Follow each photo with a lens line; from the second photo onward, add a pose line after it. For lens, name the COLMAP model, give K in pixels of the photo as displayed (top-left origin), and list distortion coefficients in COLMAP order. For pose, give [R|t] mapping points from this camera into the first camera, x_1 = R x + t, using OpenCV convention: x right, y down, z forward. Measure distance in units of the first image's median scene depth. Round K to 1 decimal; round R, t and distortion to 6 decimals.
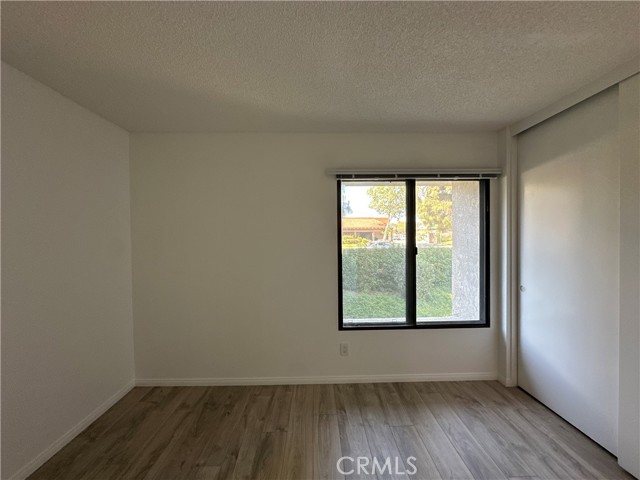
lens RADIAL K [[257.7, 0, 319.4], [0, 257.7, 240.4], [0, 0, 1]] dist [-0.004576, 0.001362]
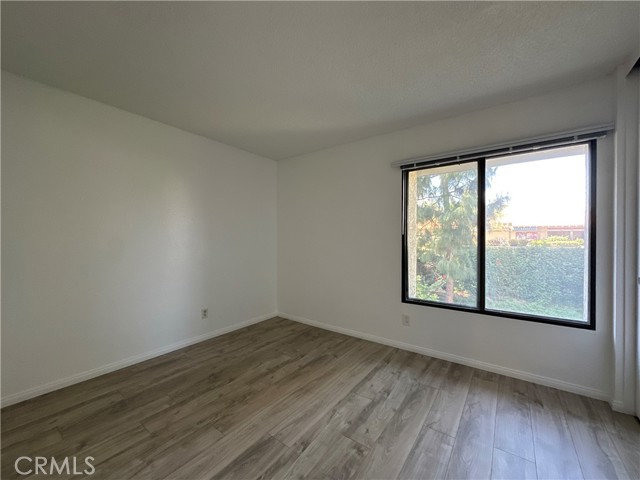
lens RADIAL K [[257.7, 0, 319.3], [0, 257.7, 240.5], [0, 0, 1]] dist [-0.004576, 0.001362]
pose [[0.787712, 0.013471, -0.615896, 0.505323], [-0.016746, 0.999860, 0.000452, 0.085453], [0.615816, 0.009958, 0.787827, -0.129772]]
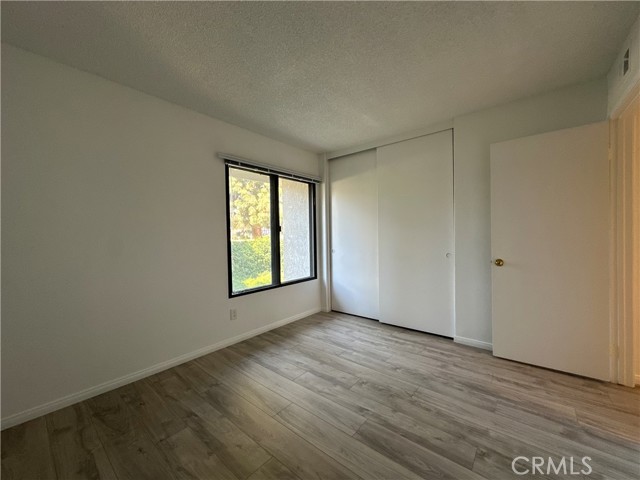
lens RADIAL K [[257.7, 0, 320.0], [0, 257.7, 240.6], [0, 0, 1]] dist [-0.004576, 0.001362]
pose [[0.651939, -0.017735, 0.758064, -0.533493], [0.019923, 0.999782, 0.006256, 0.102372], [-0.758009, 0.011024, 0.652151, -0.037993]]
